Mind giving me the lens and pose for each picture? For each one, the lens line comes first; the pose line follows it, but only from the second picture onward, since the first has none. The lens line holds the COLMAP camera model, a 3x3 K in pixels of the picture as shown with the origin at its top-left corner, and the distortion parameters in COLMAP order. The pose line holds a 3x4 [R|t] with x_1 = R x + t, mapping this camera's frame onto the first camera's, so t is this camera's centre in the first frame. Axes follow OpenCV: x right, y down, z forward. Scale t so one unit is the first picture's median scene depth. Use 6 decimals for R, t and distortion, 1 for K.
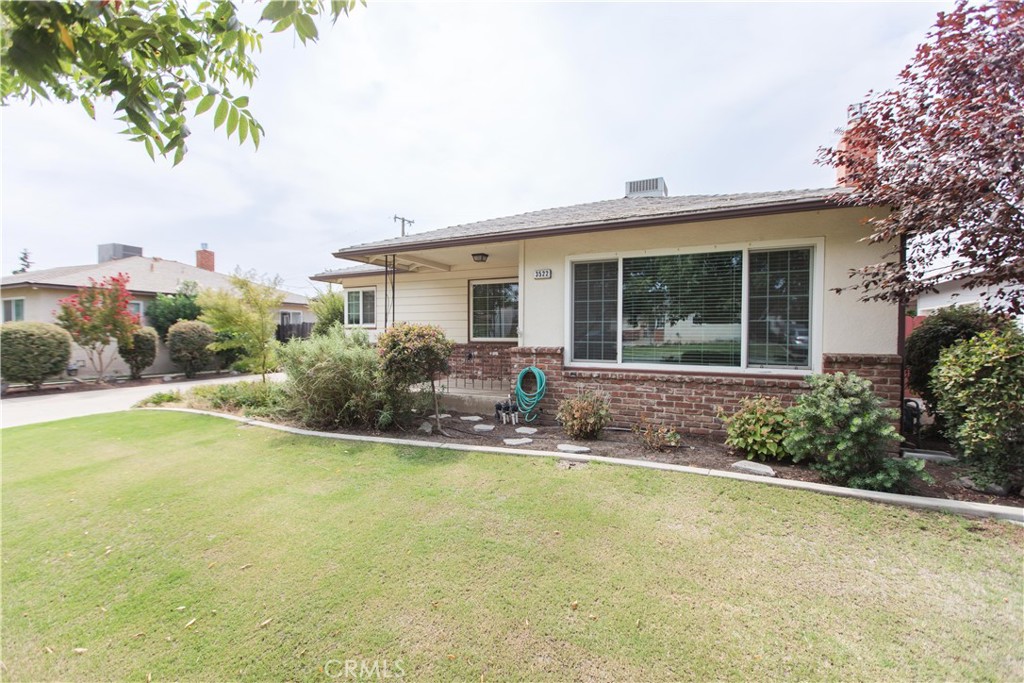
lens RADIAL K [[445.8, 0, 485.7], [0, 445.8, 337.5], [0, 0, 1]] dist [0.001366, 0.000368]
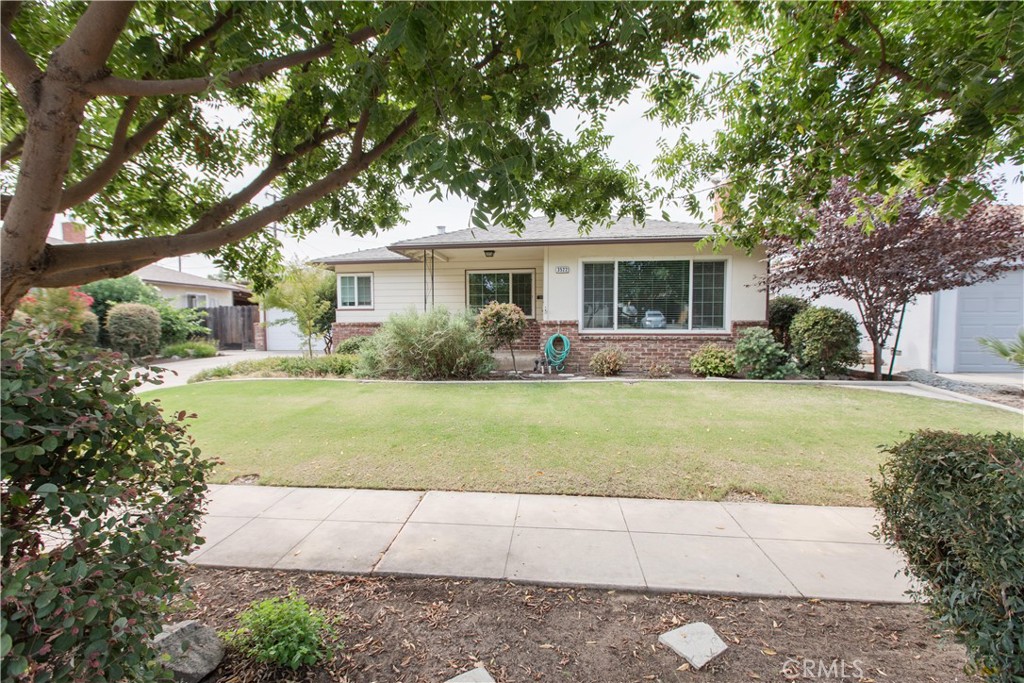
lens RADIAL K [[445.8, 0, 485.7], [0, 445.8, 337.5], [0, 0, 1]] dist [0.001366, 0.000368]
pose [[0.953635, -0.019011, 0.300363, -0.613420], [0.009463, 0.999404, 0.033209, 0.029849], [-0.300815, -0.028827, 0.953247, -0.346366]]
